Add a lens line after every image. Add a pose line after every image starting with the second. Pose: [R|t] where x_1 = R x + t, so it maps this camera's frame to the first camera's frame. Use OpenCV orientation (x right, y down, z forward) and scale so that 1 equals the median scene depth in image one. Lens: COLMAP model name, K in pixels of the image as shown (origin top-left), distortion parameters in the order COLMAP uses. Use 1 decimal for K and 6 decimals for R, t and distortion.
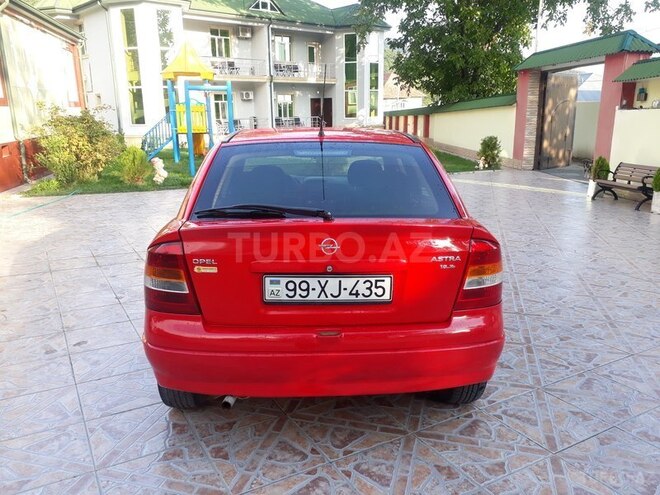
lens RADIAL K [[523.2, 0, 329.6], [0, 523.2, 270.4], [0, 0, 1]] dist [-0.003577, -0.012208]
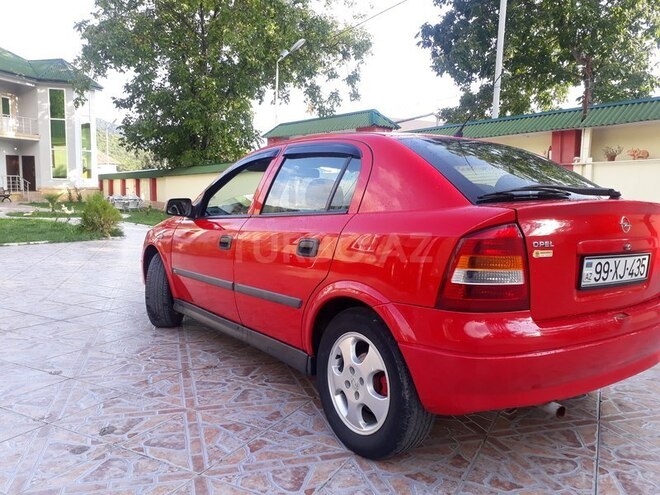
lens RADIAL K [[523.2, 0, 329.6], [0, 523.2, 270.4], [0, 0, 1]] dist [-0.003577, -0.012208]
pose [[0.842696, -0.051346, 0.535935, -0.176230], [0.119925, 0.988334, -0.093878, 0.011336], [-0.524863, 0.143383, 0.839024, 0.080257]]
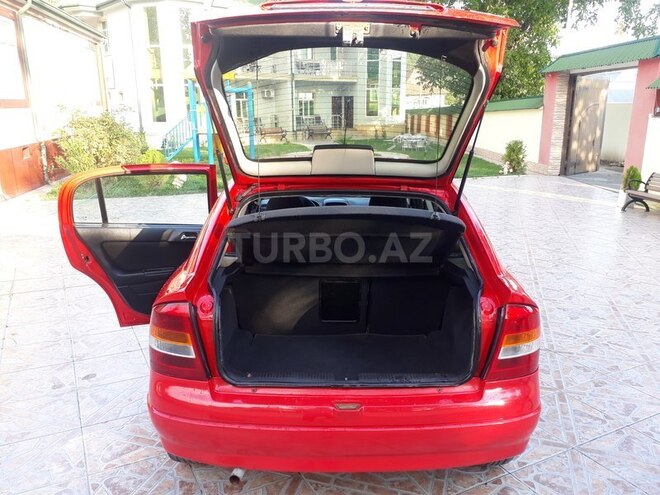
lens RADIAL K [[523.2, 0, 329.6], [0, 523.2, 270.4], [0, 0, 1]] dist [-0.003577, -0.012208]
pose [[0.999245, 0.017418, -0.034738, -0.001156], [-0.017106, 0.999811, 0.009257, -0.025654], [0.034893, -0.008656, 0.999354, 0.018978]]
